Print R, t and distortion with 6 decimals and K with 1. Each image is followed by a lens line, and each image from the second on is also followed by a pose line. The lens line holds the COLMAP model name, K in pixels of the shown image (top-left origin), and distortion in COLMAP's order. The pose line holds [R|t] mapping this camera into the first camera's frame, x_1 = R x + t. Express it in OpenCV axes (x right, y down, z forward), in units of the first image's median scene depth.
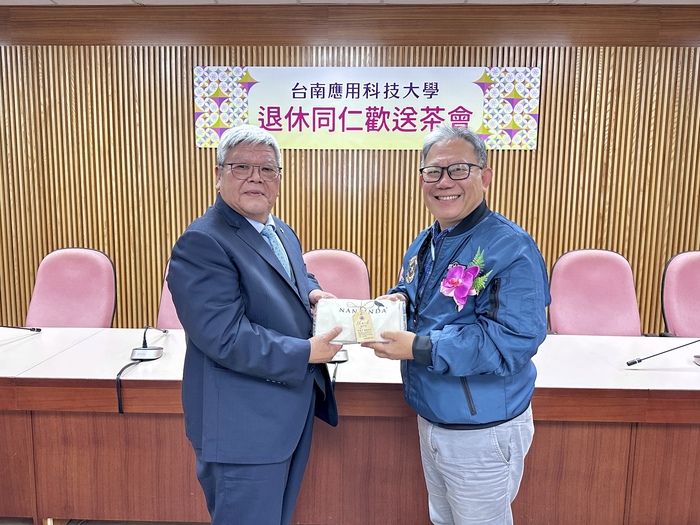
lens RADIAL K [[483.8, 0, 333.6], [0, 483.8, 252.9], [0, 0, 1]] dist [0.100997, -0.111102]
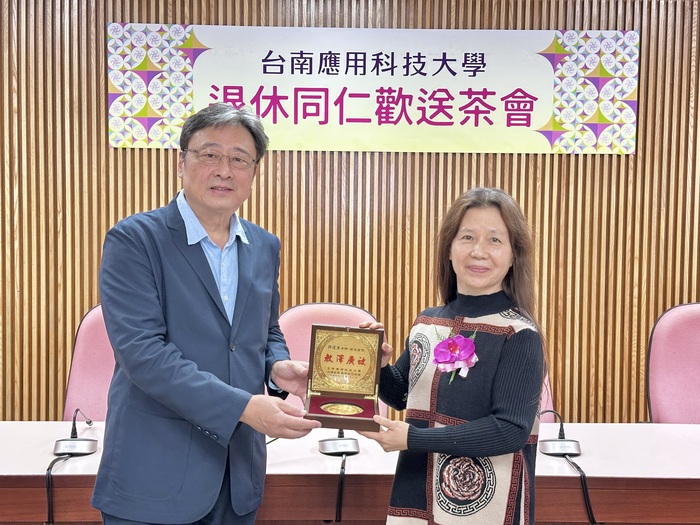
lens RADIAL K [[984.6, 0, 350.0], [0, 984.6, 262.5], [0, 0, 1]] dist [0.136905, 0.051361]
pose [[0.999094, -0.001154, 0.042548, -0.024799], [0.003860, 0.997970, -0.063567, 0.017453], [-0.042388, 0.063674, 0.997070, -0.300298]]
